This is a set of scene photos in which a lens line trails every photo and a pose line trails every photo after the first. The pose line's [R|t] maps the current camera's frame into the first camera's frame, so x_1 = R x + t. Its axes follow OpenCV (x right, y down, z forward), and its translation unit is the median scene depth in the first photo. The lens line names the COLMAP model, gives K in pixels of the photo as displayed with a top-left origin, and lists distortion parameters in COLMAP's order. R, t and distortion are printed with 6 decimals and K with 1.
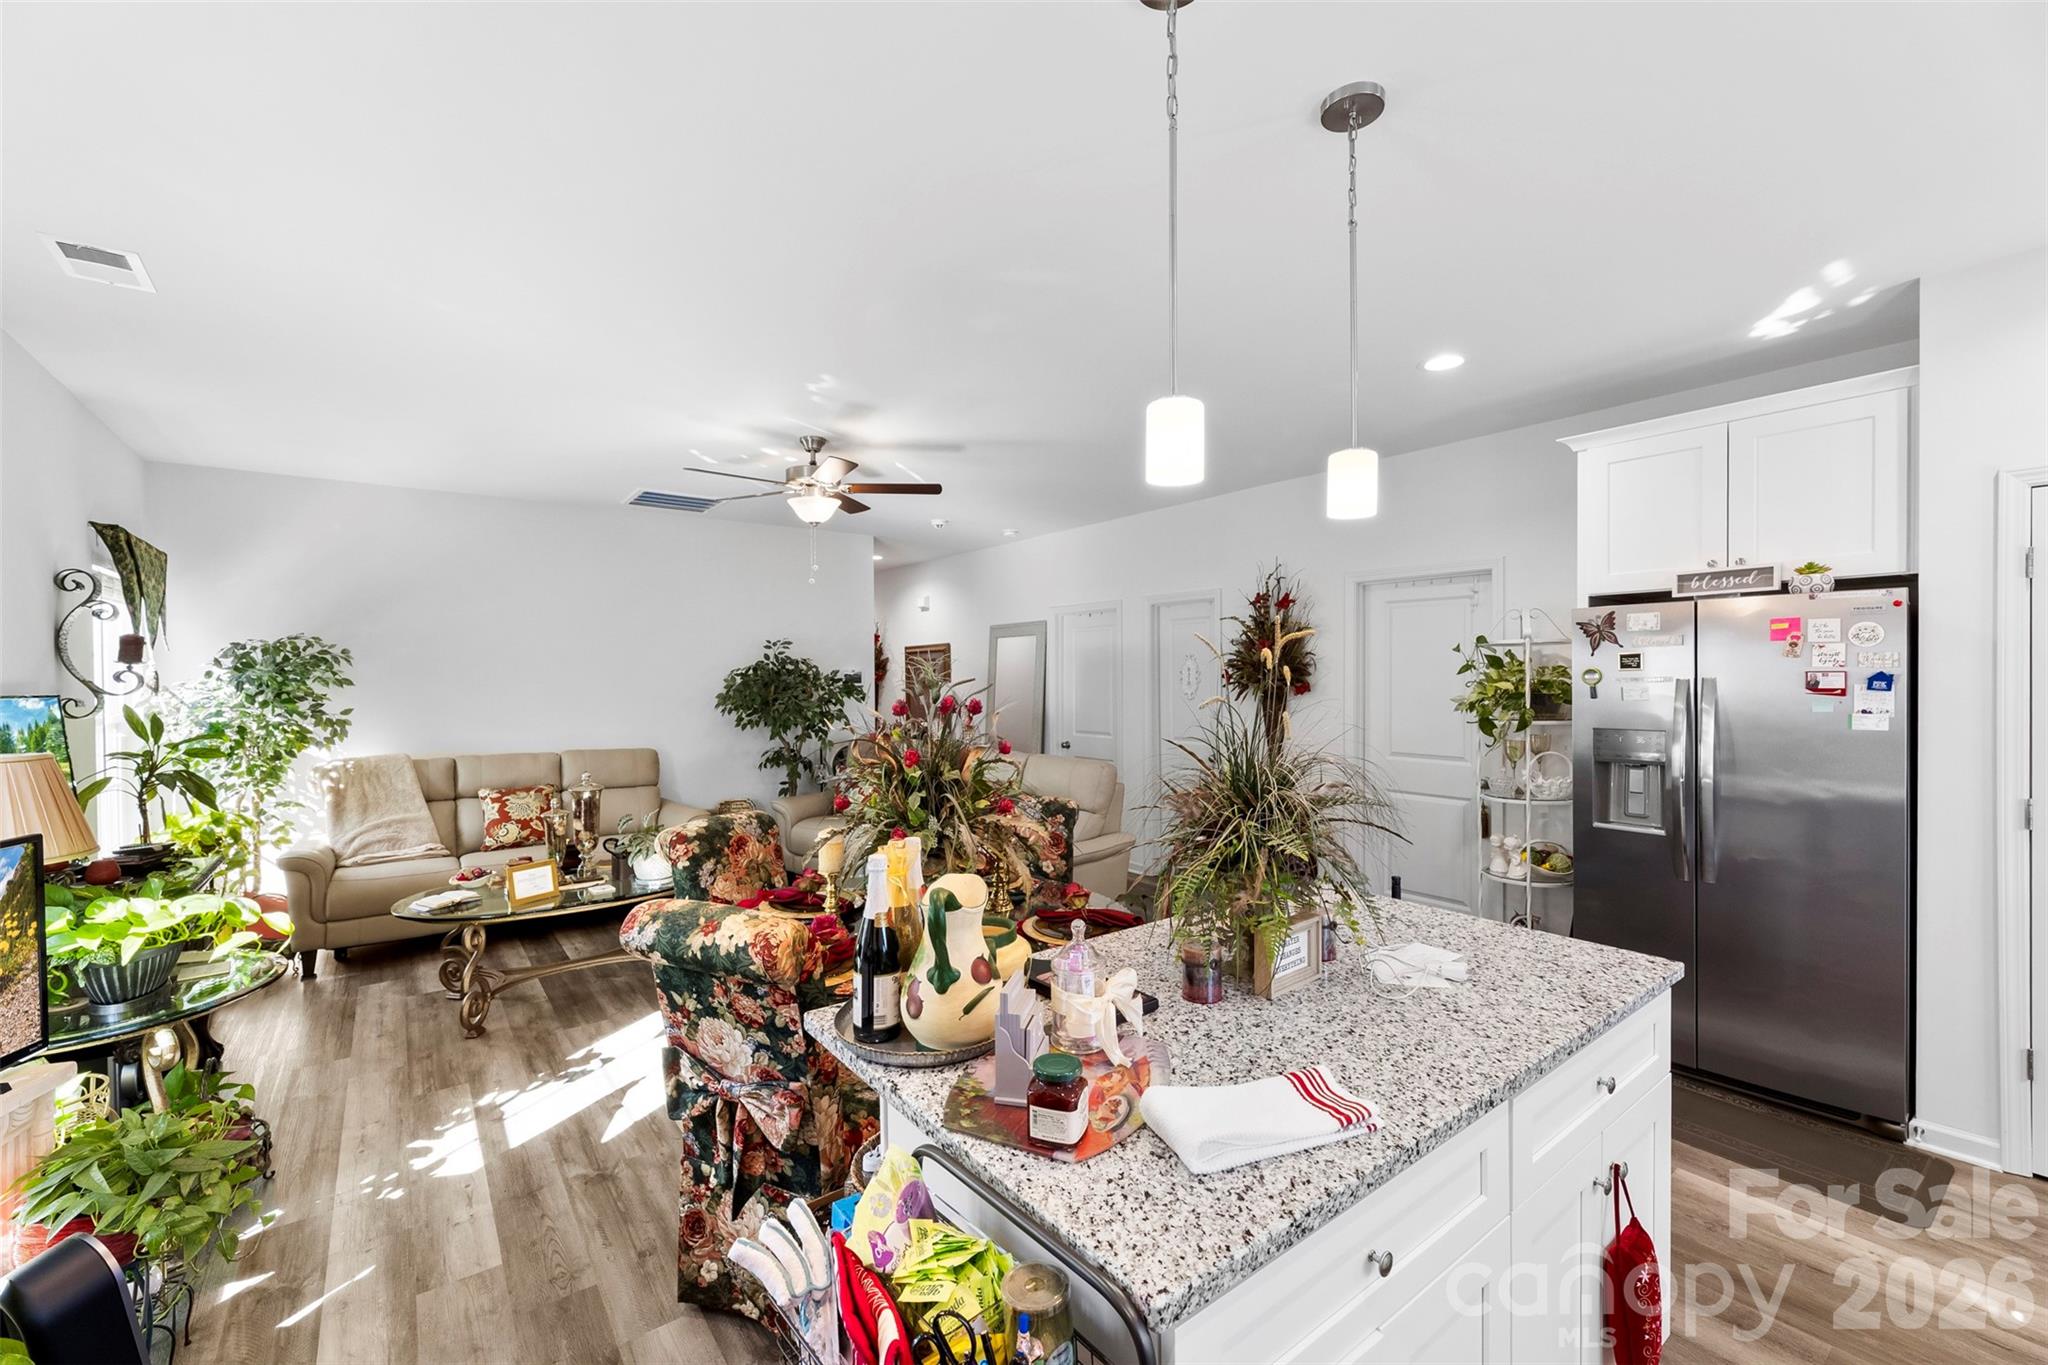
lens RADIAL K [[828.4, 0, 1021.9], [0, 828.4, 680.1], [0, 0, 1]] dist [0.001401, 0.000362]
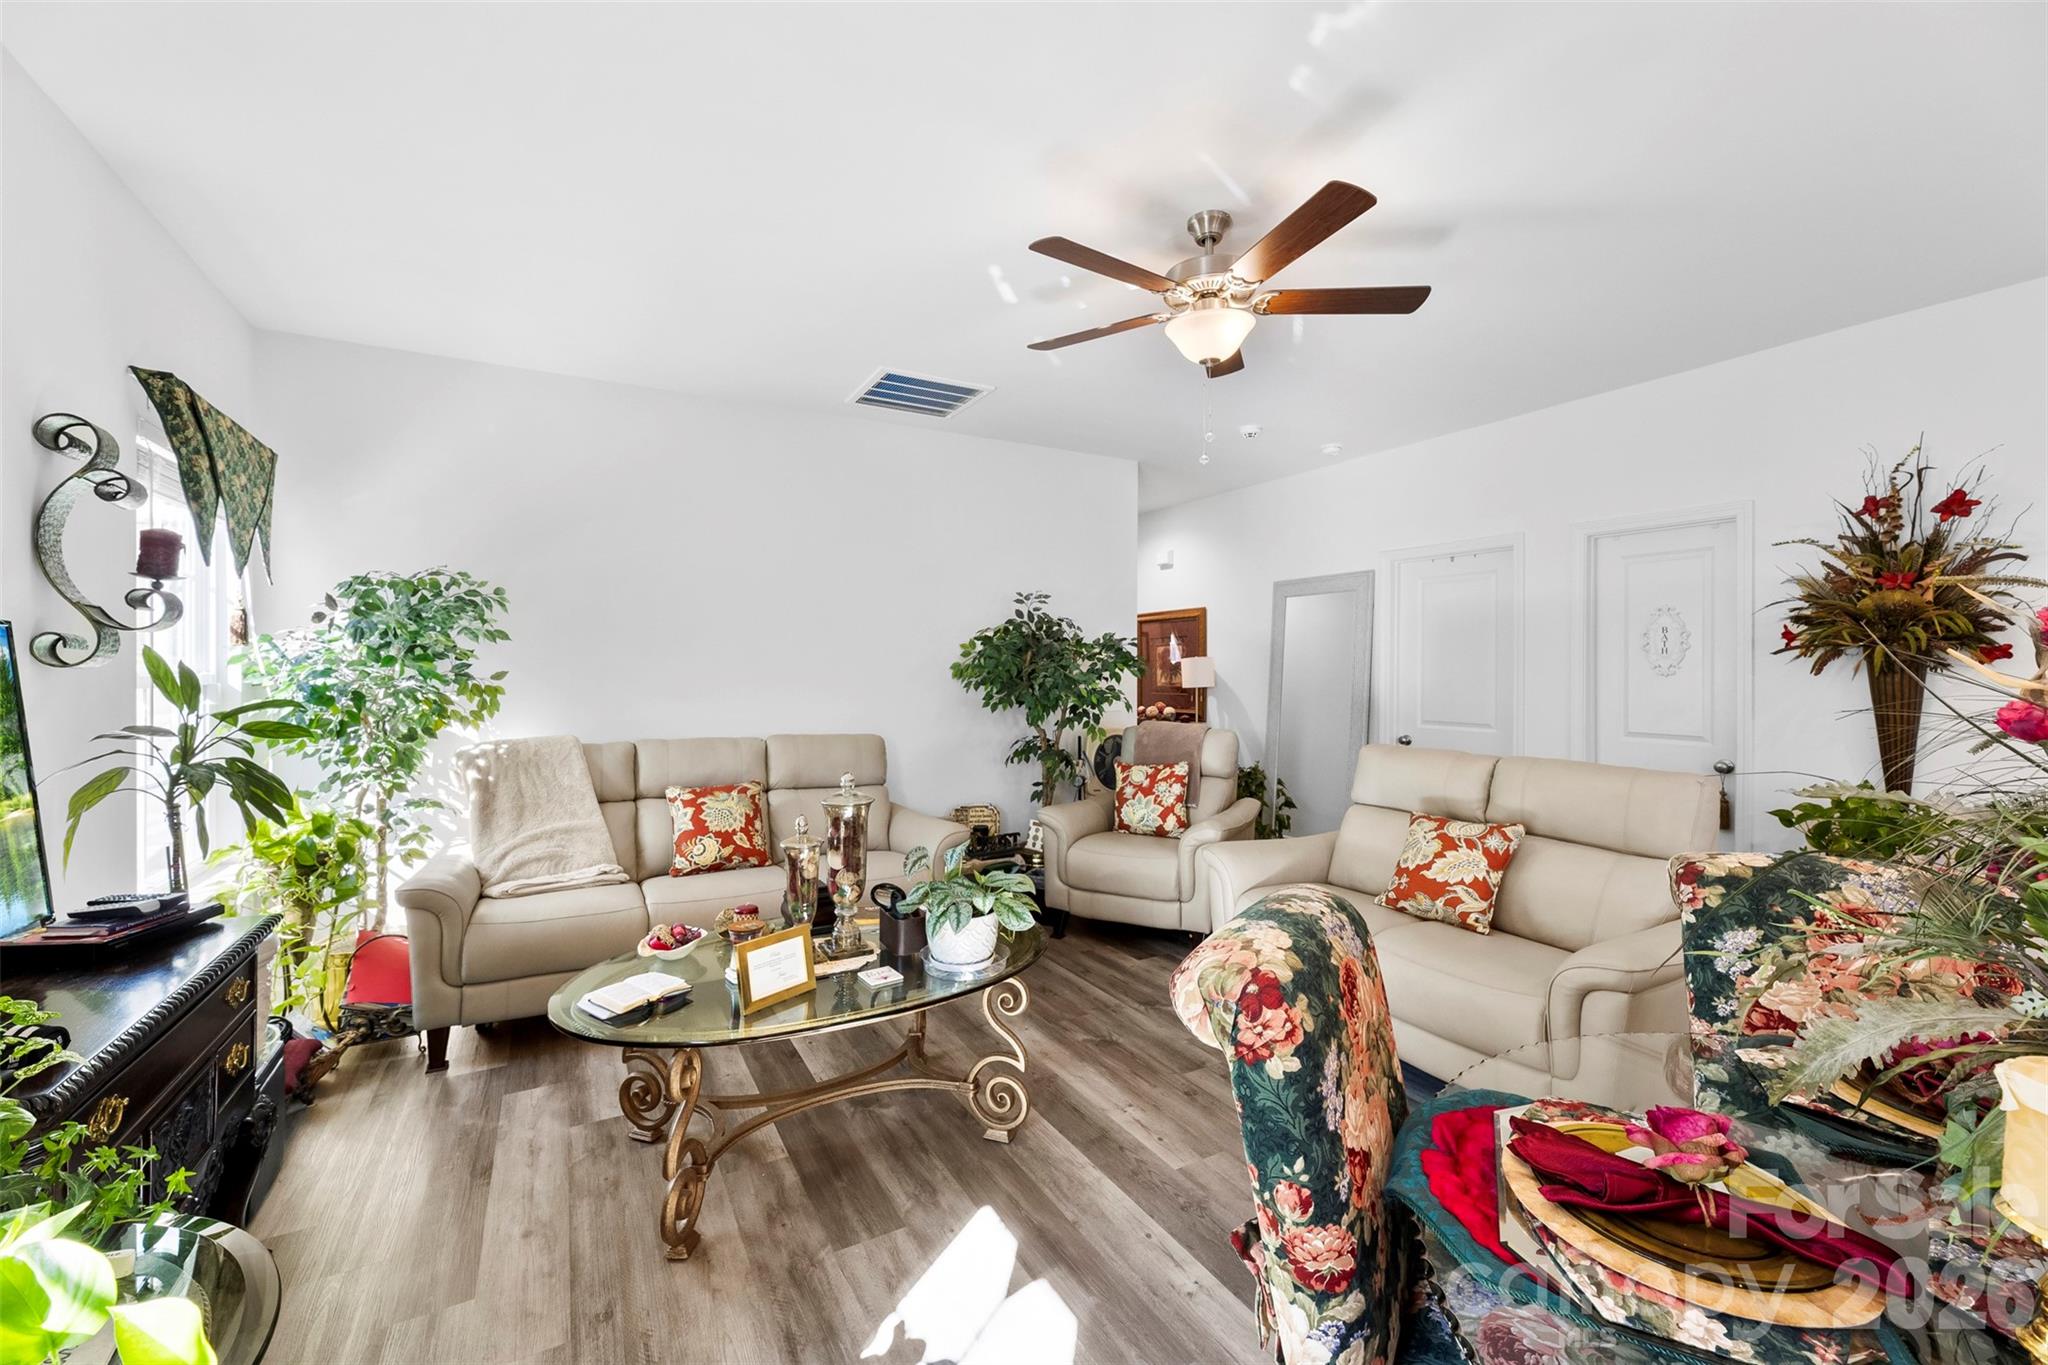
lens RADIAL K [[822.7, 0, 1026.3], [0, 822.7, 663.2], [0, 0, 1]] dist [0.000216, 0.000130]
pose [[0.990788, 0.007772, -0.135200, -0.274593], [-0.008985, 0.999925, -0.008366, 0.030228], [0.135125, 0.009503, 0.990783, 0.367408]]
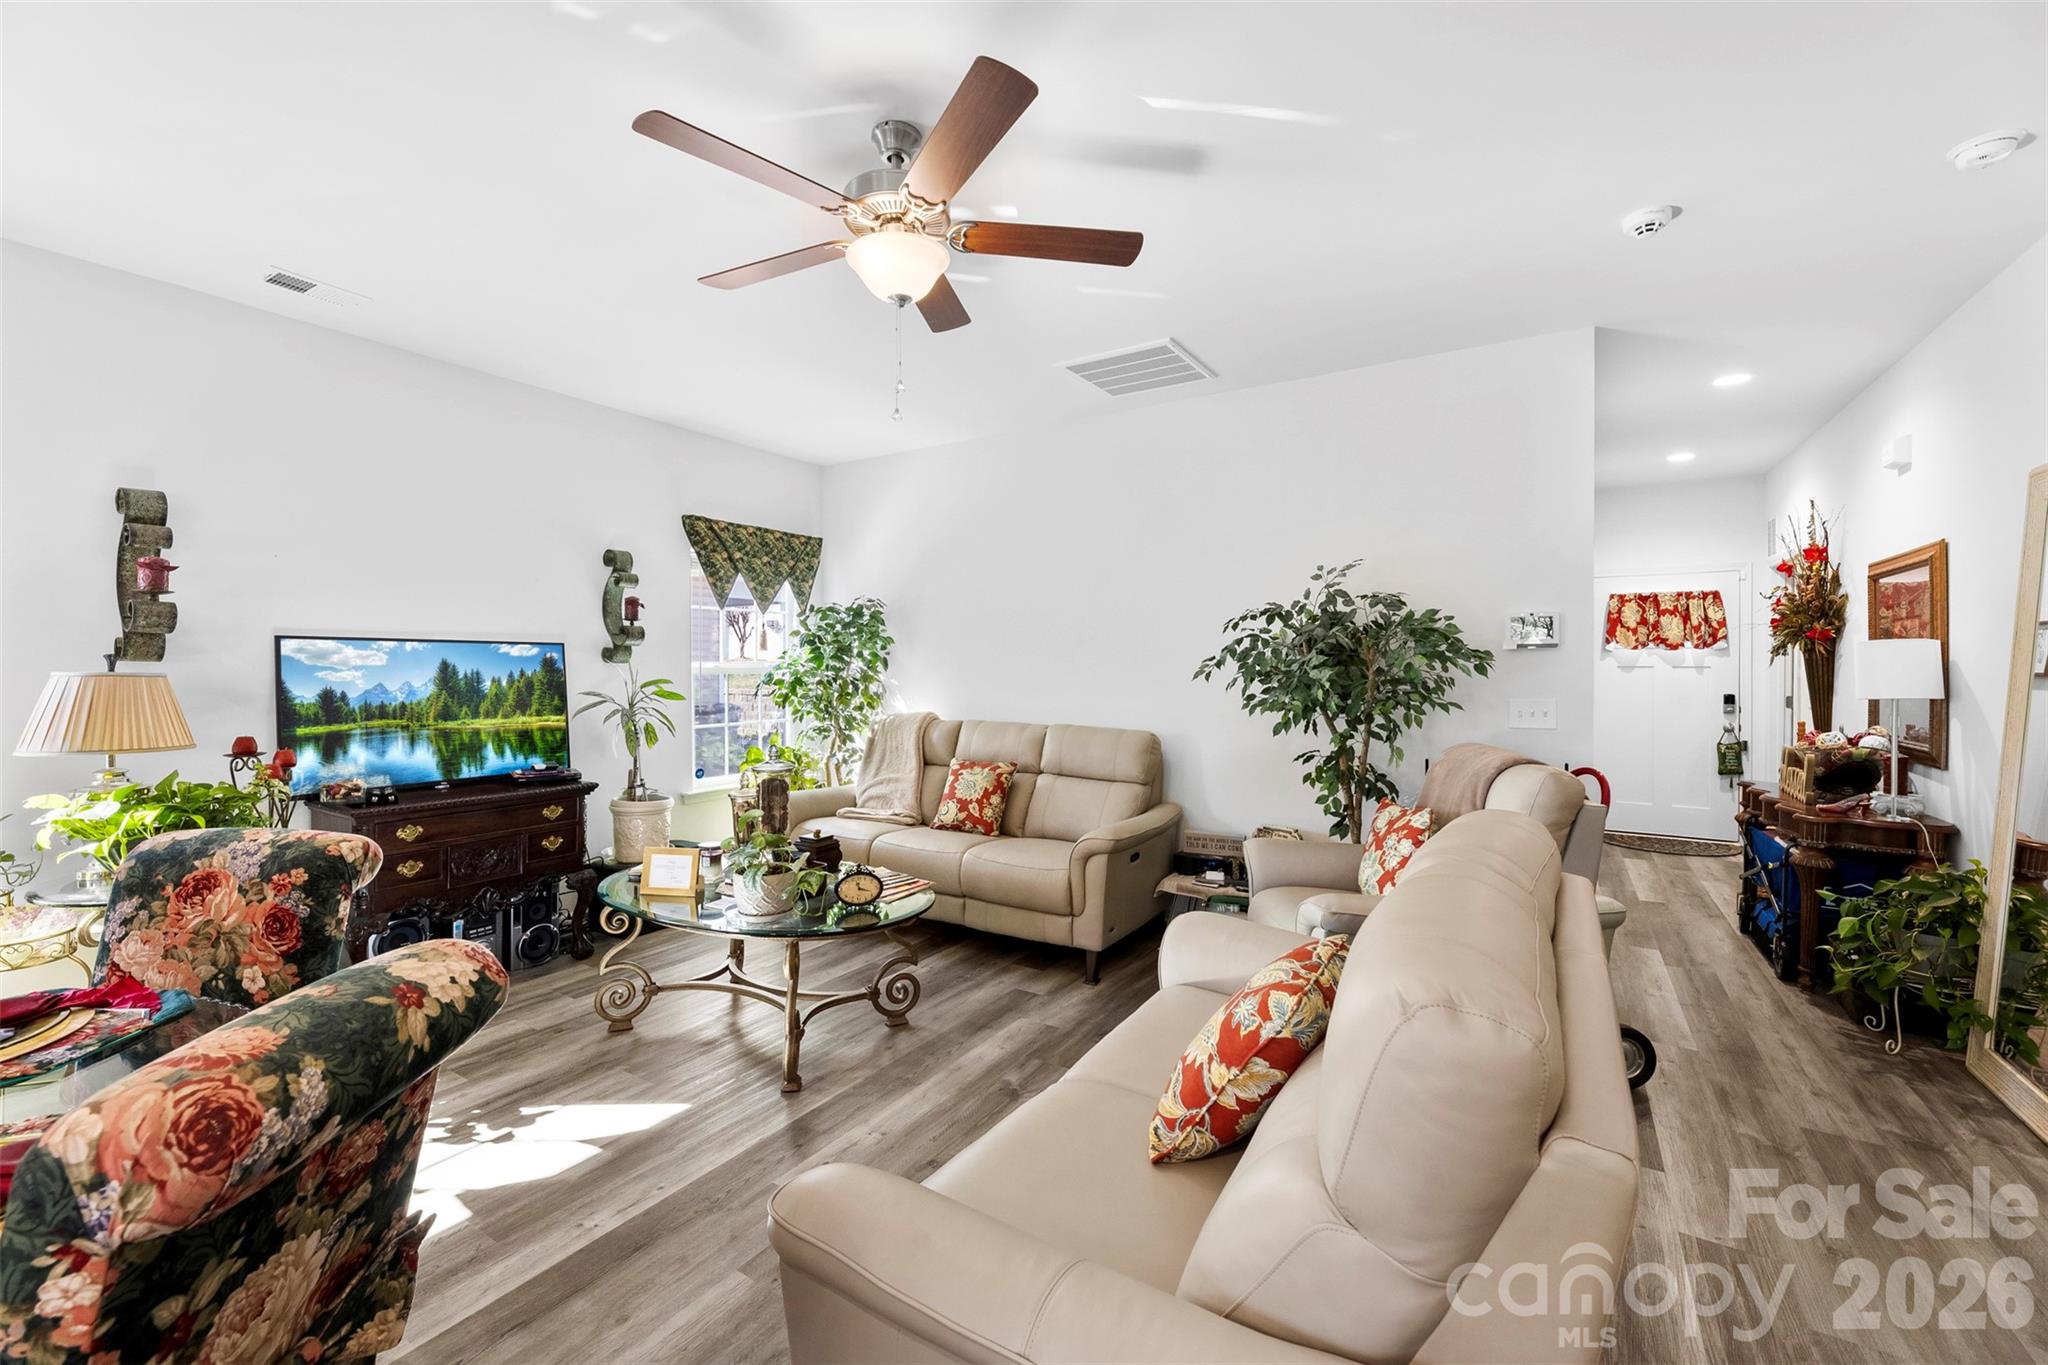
lens RADIAL K [[831.8, 0, 1023.1], [0, 831.8, 673.2], [0, 0, 1]] dist [-0.001532, -0.000274]
pose [[0.349027, 0.017960, -0.936941, 0.235388], [-0.005073, 0.999838, 0.017277, 0.025616], [0.937099, -0.001277, 0.349061, 0.827229]]
